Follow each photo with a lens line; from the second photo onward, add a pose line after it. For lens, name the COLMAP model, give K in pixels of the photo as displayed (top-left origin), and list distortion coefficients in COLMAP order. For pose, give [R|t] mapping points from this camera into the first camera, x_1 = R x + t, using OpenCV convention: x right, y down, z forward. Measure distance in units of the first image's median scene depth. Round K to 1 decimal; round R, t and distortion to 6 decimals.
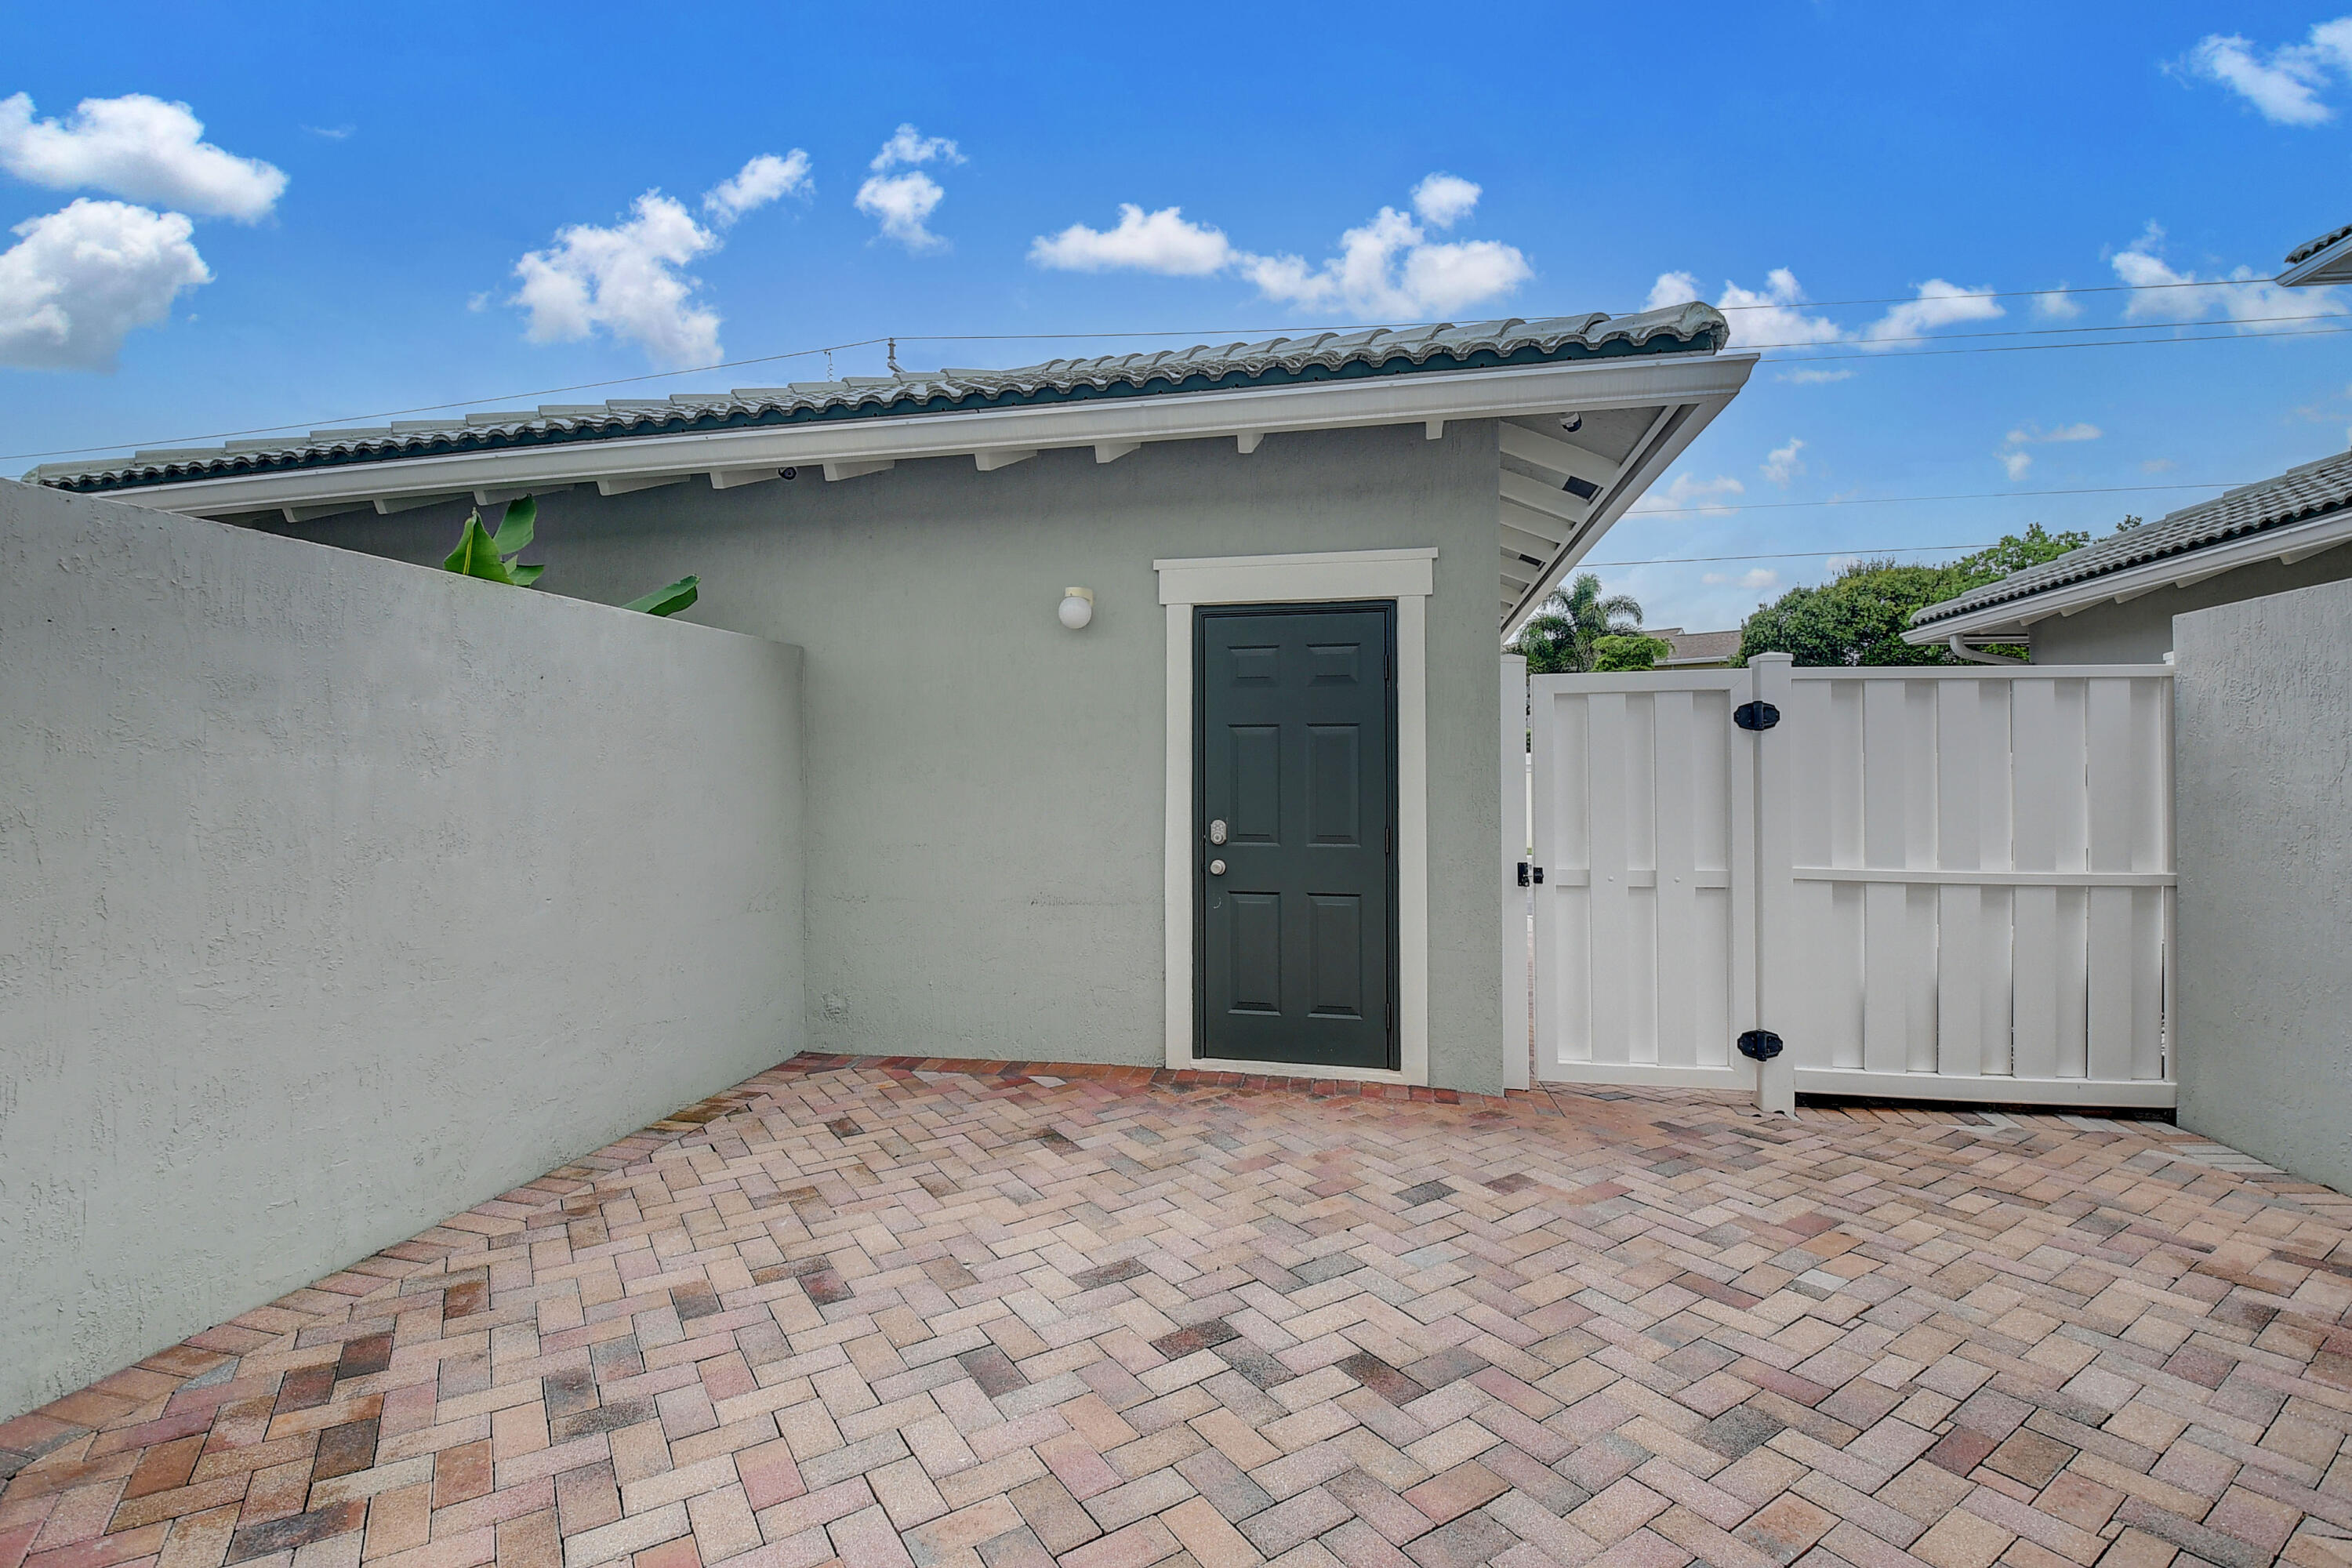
lens RADIAL K [[1060.0, 0, 1174.4], [0, 1060.0, 769.9], [0, 0, 1]] dist [-0.001237, -0.001337]
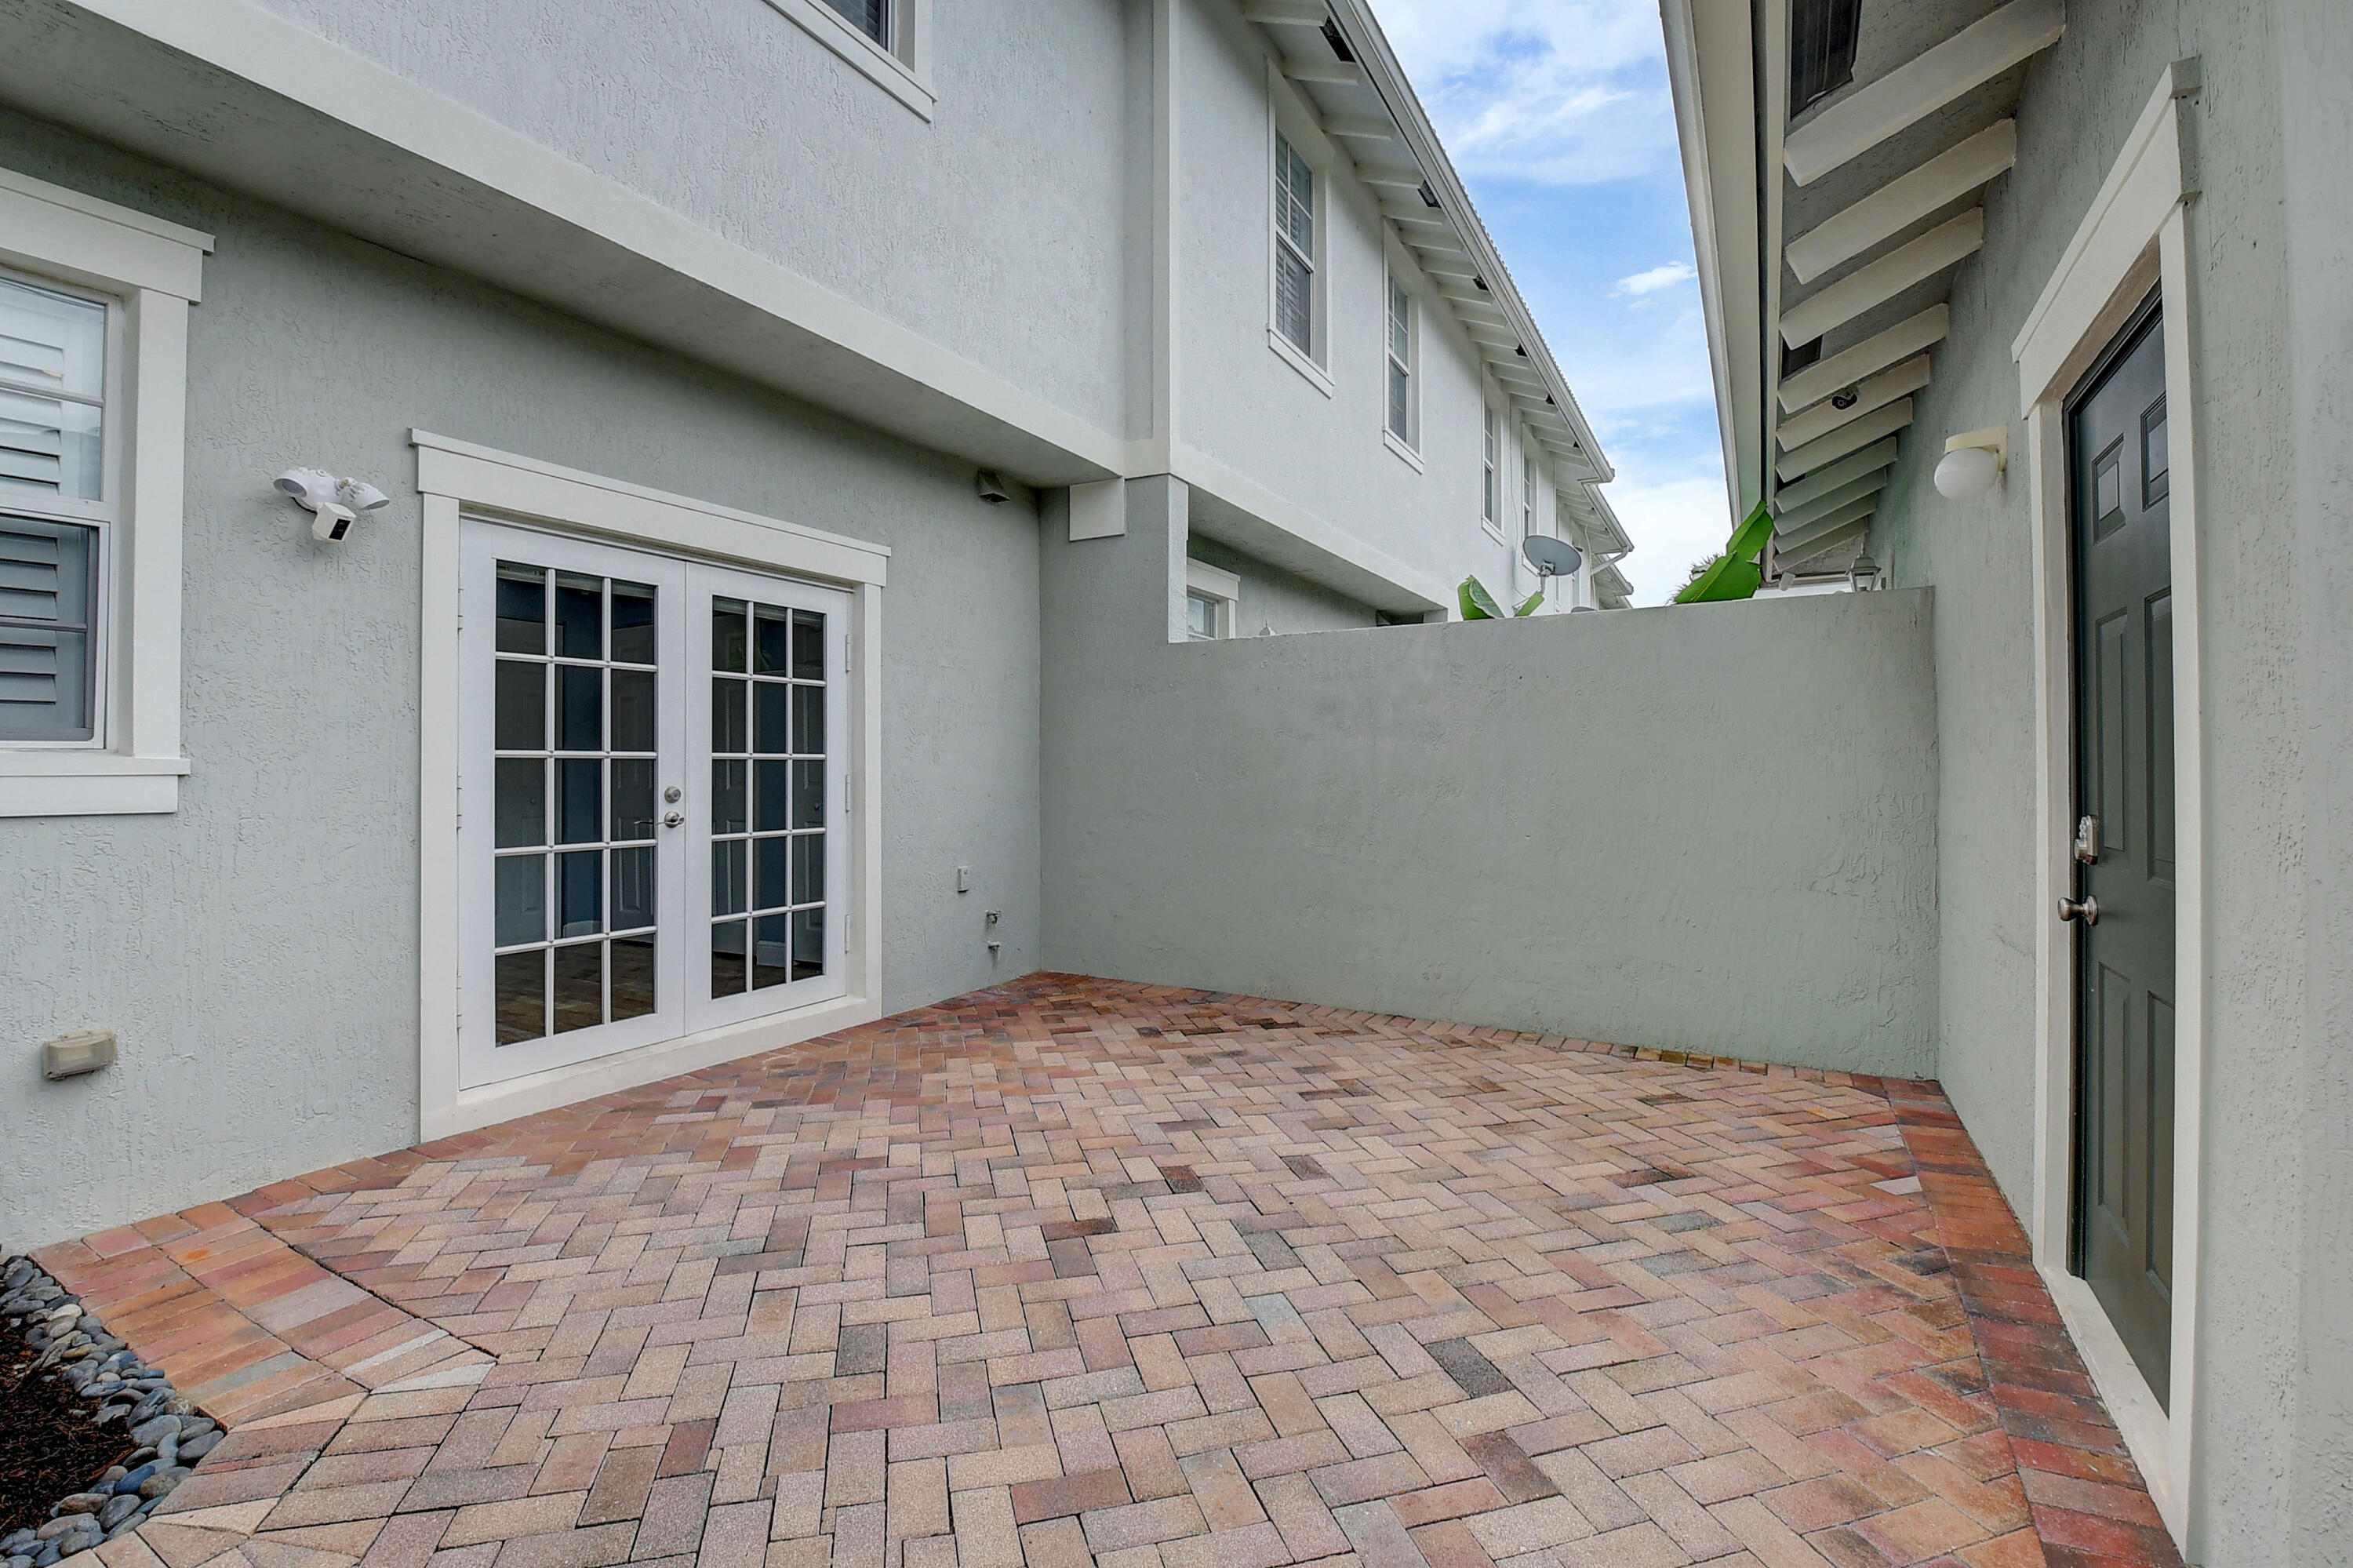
lens RADIAL K [[1060.5, 0, 1175.7], [0, 1060.5, 773.4], [0, 0, 1]] dist [-0.001237, -0.001337]
pose [[-0.317931, 0.001564, -0.948112, 1.127870], [-0.007027, 0.999967, 0.004006, 0.046063], [0.948088, 0.007936, -0.317910, 1.288300]]
